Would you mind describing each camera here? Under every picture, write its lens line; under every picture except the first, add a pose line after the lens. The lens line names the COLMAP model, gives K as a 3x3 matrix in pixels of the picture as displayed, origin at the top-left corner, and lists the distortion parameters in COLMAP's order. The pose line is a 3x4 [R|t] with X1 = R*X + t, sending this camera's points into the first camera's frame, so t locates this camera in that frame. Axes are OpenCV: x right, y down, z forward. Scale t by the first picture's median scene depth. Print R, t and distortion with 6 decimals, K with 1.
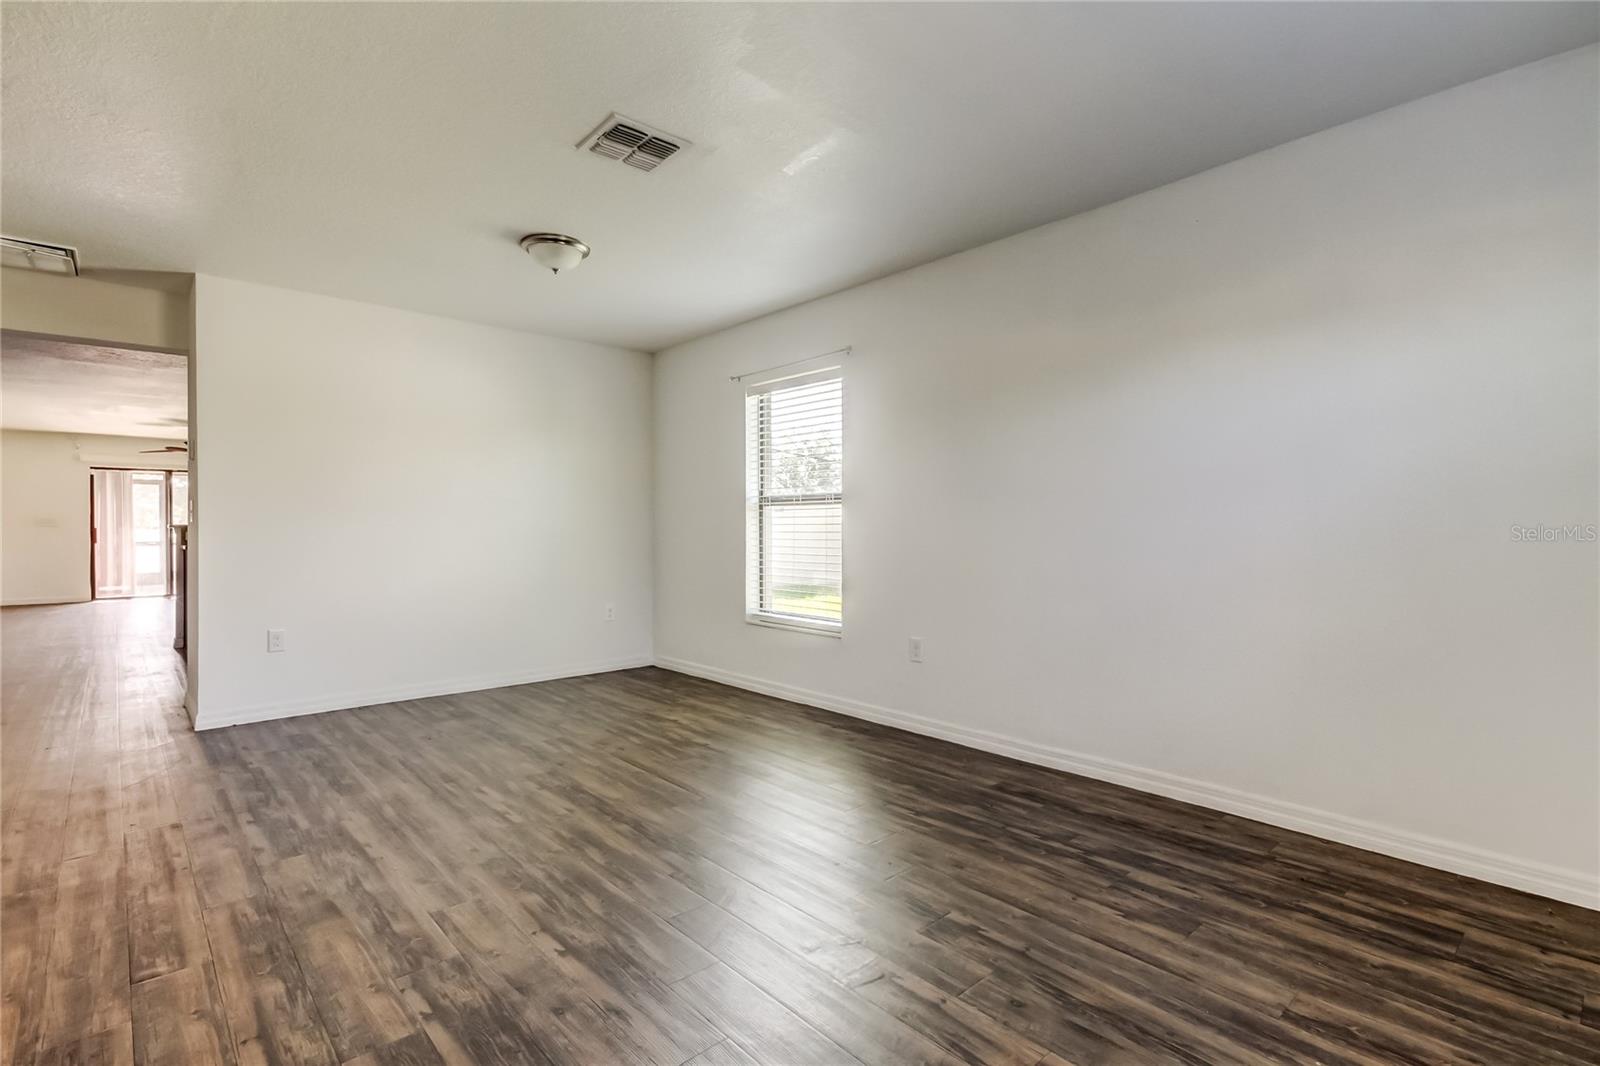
lens RADIAL K [[752.0, 0, 812.4], [0, 752.0, 530.0], [0, 0, 1]] dist [0.014595, -0.000709]
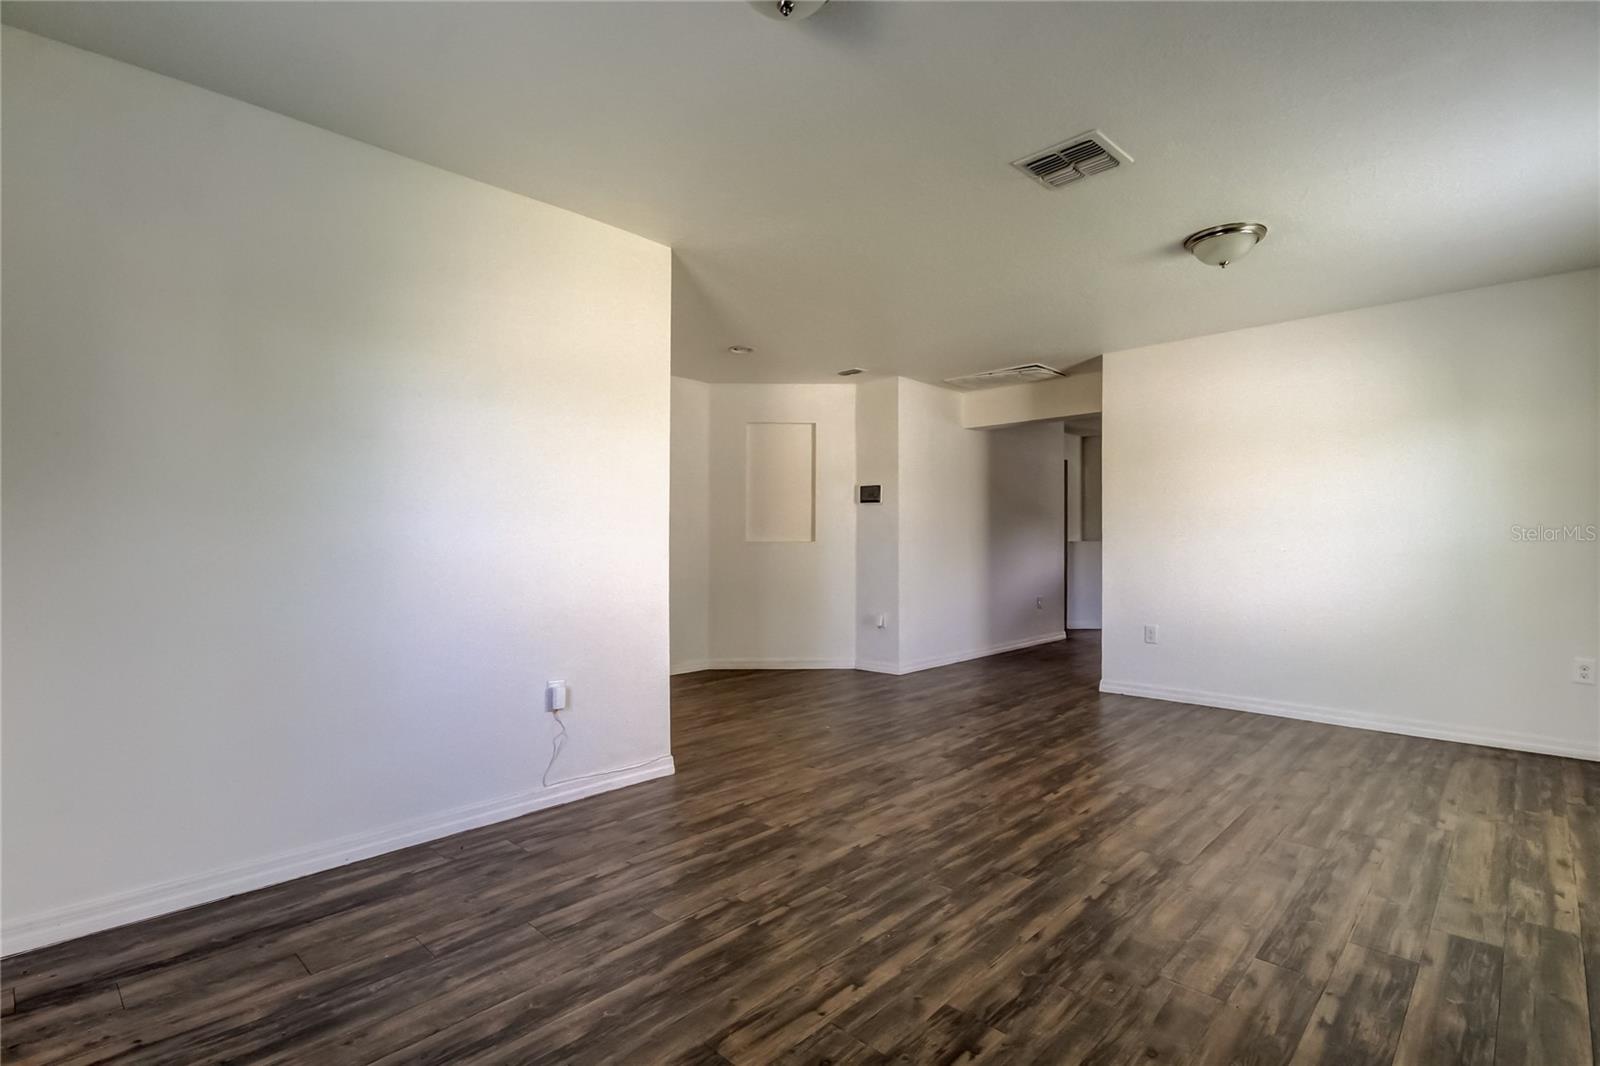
lens RADIAL K [[752.0, 0, 807.2], [0, 752.0, 544.0], [0, 0, 1]] dist [0.014595, -0.000709]
pose [[0.070912, 0.005709, -0.997466, 0.699889], [-0.003762, 0.999978, 0.005456, -0.004941], [0.997475, 0.003365, 0.070932, 0.541501]]
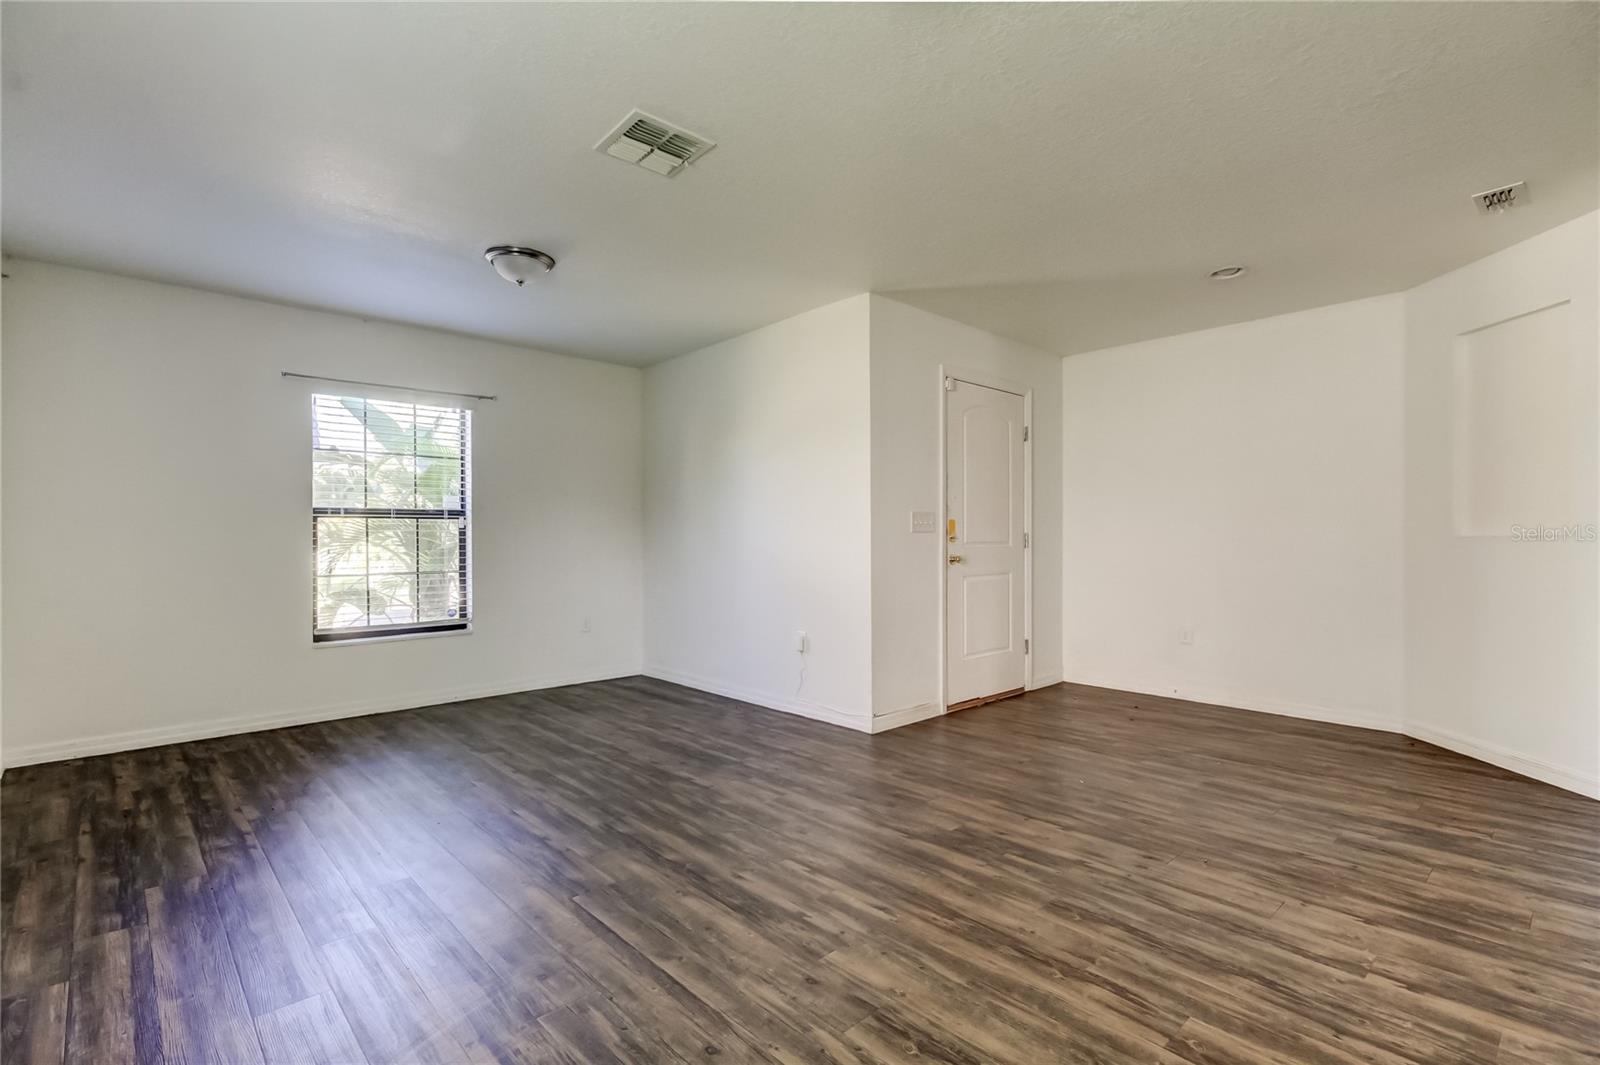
lens RADIAL K [[752.0, 0, 813.7], [0, 752.0, 527.7], [0, 0, 1]] dist [0.014595, -0.000709]
pose [[-0.999841, 0.003834, -0.017397, -0.393991], [0.003967, 0.999963, -0.007613, -0.008792], [0.017367, -0.007681, -0.999820, 1.852669]]
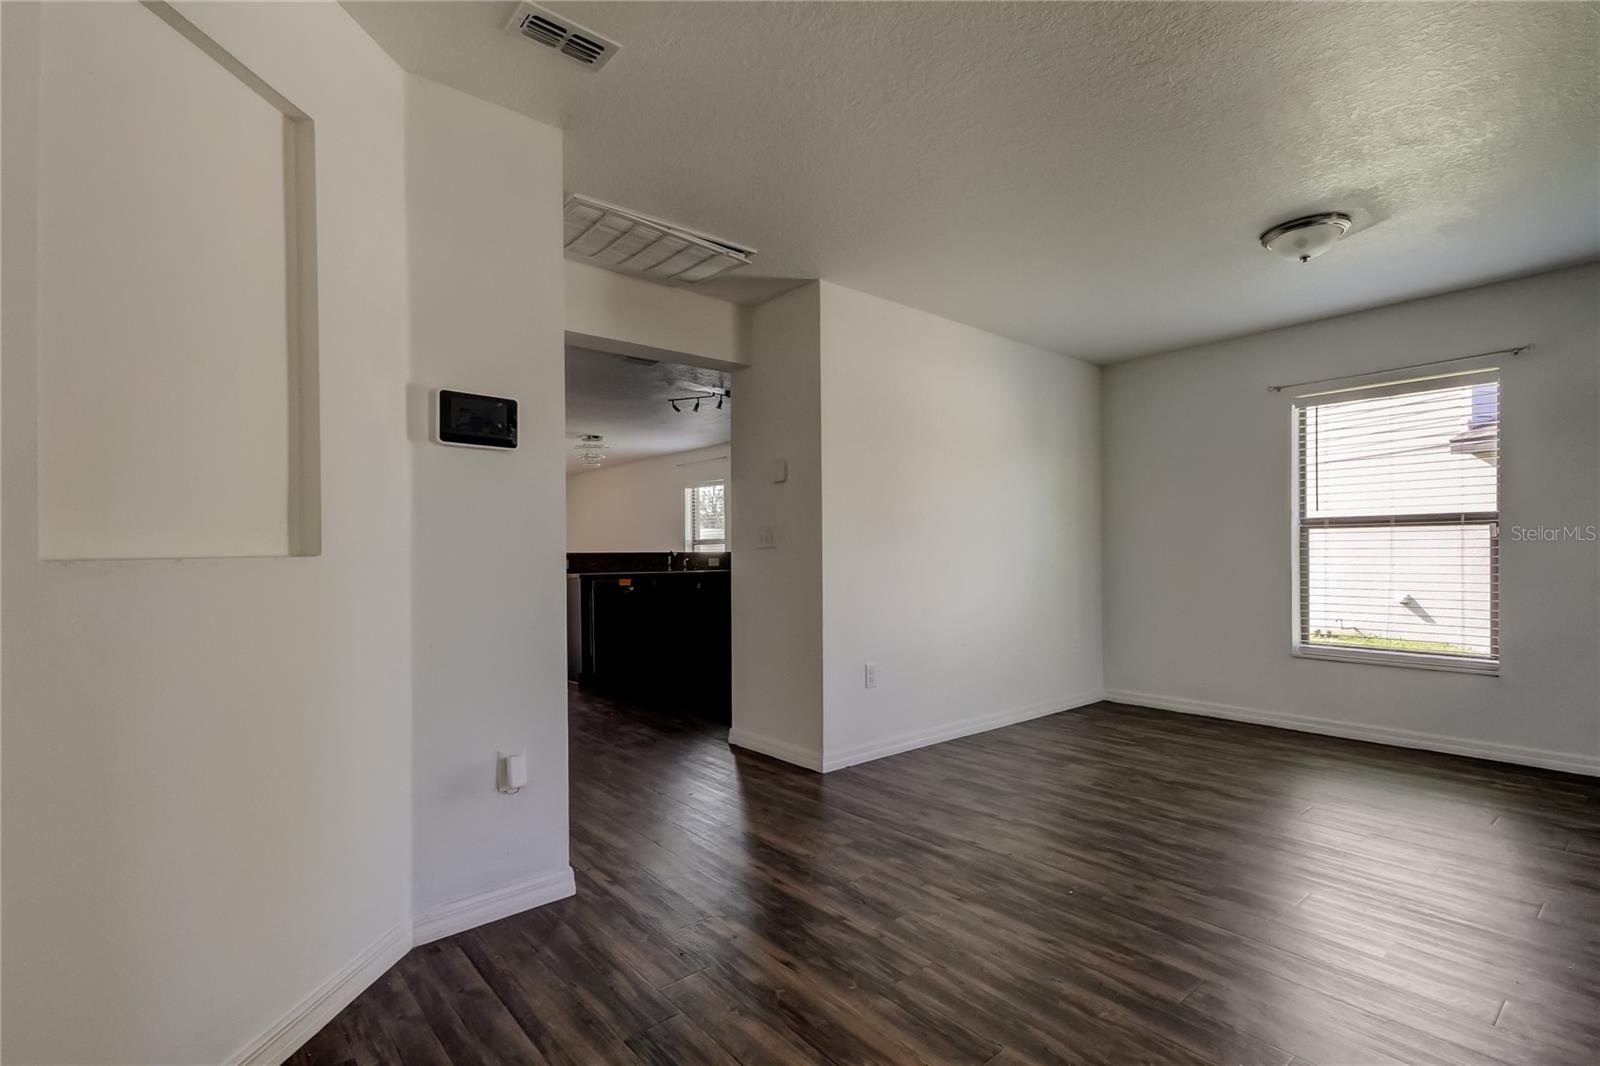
lens RADIAL K [[752.0, 0, 819.5], [0, 752.0, 552.1], [0, 0, 1]] dist [0.014595, -0.000709]
pose [[0.999578, -0.003244, -0.028883, -1.120415], [0.003035, 0.999969, -0.007250, 0.002128], [0.028905, 0.007159, 0.999557, 0.120922]]
